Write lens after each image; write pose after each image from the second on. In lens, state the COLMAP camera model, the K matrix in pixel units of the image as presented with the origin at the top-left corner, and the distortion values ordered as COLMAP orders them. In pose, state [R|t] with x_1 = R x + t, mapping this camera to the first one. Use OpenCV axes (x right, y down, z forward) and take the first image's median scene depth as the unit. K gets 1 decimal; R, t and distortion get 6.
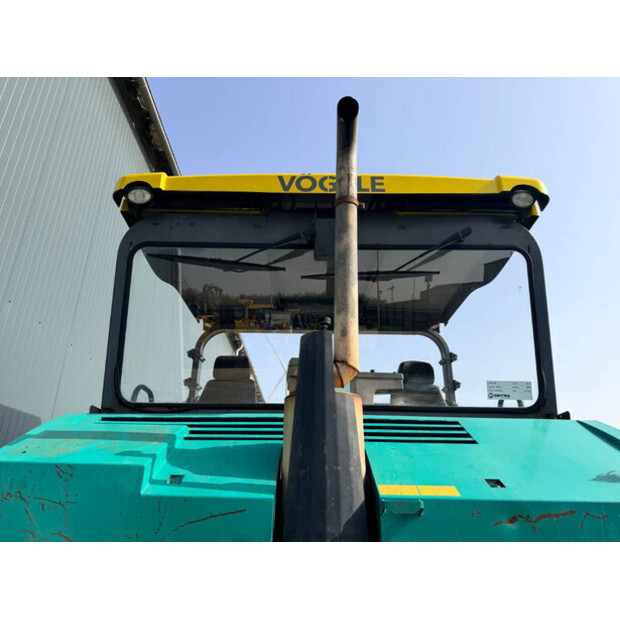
lens RADIAL K [[437.0, 0, 310.0], [0, 437.0, 310.0], [0, 0, 1]] dist [0.055882, -0.000861]
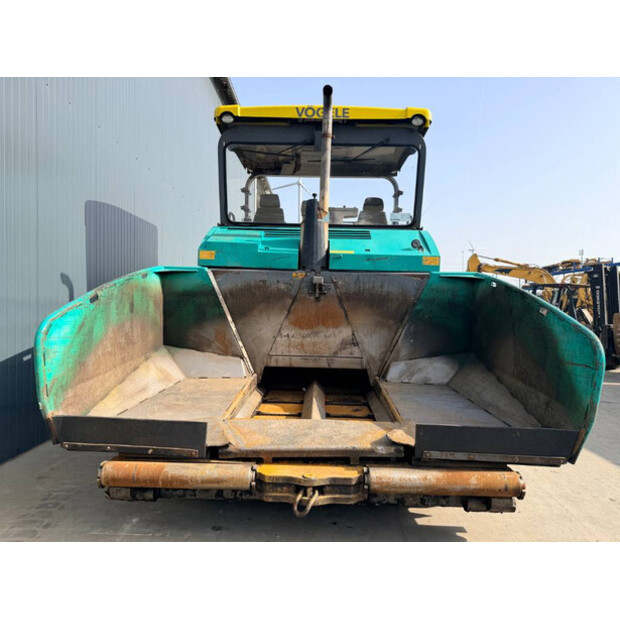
lens RADIAL K [[437.0, 0, 310.0], [0, 437.0, 310.0], [0, 0, 1]] dist [0.055882, -0.000861]
pose [[0.999573, 0.012517, -0.026386, 0.055535], [-0.000480, 0.910417, 0.413692, -0.301497], [0.029200, -0.413503, 0.910034, -1.190371]]
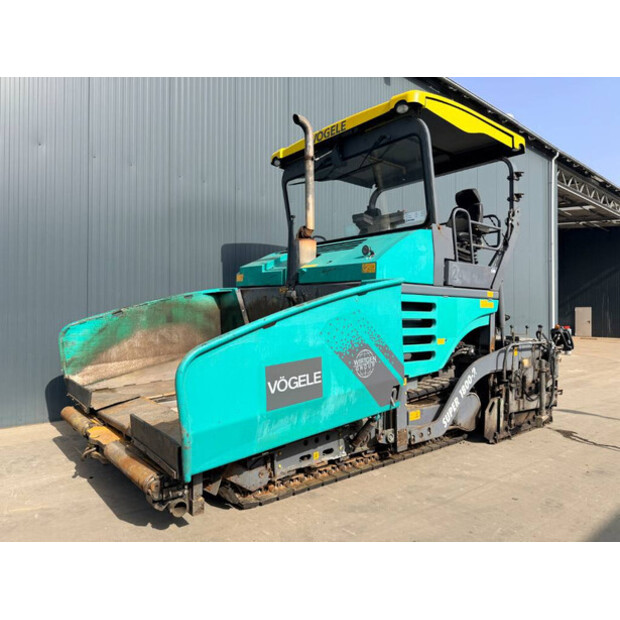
lens RADIAL K [[437.0, 0, 310.0], [0, 437.0, 310.0], [0, 0, 1]] dist [0.055882, -0.000861]
pose [[0.640280, -0.000899, -0.768141, 1.595452], [0.302074, 0.919724, 0.250716, -0.066103], [0.706252, -0.392564, 0.589153, -0.615559]]
